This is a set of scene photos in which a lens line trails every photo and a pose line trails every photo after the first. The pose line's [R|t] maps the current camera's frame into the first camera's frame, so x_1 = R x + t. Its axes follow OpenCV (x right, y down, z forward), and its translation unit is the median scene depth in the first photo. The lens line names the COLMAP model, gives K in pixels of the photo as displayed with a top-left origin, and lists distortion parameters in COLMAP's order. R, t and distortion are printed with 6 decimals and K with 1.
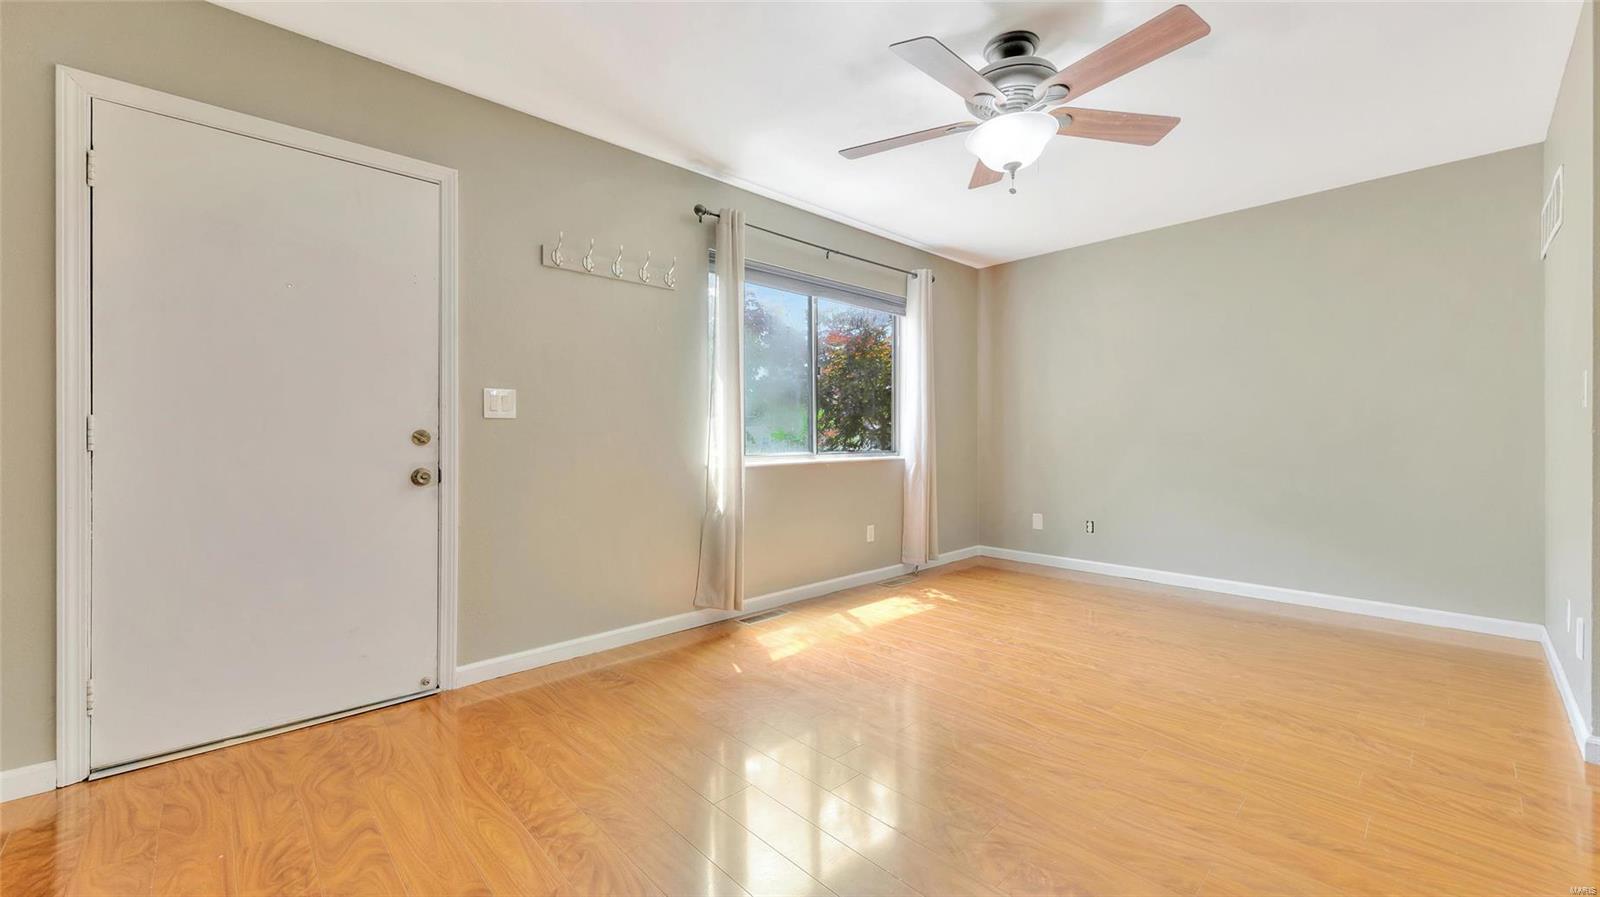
lens RADIAL K [[622.5, 0, 801.8], [0, 622.5, 440.2], [0, 0, 1]] dist [0.008779, -0.000120]
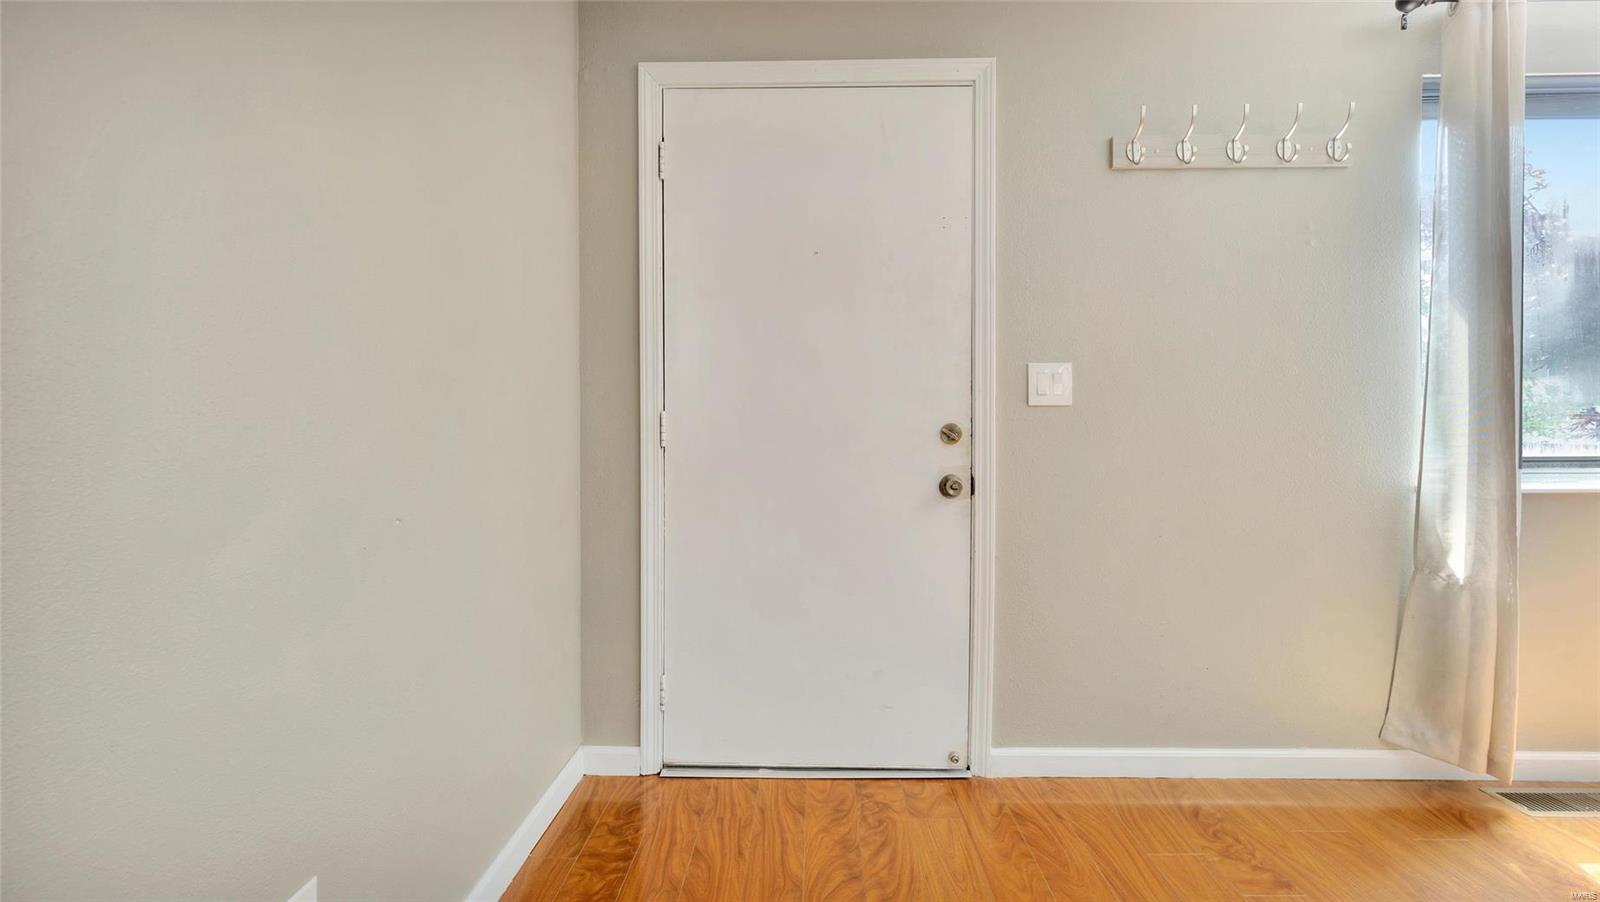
lens RADIAL K [[638.6, 0, 800.0], [0, 638.6, 451.0], [0, 0, 1]] dist [-0.029139, 0.000454]
pose [[0.707163, 0.003625, -0.707042, -0.188591], [-0.002381, 0.999993, 0.002745, 0.014203], [0.707047, -0.000258, 0.707167, 0.317785]]
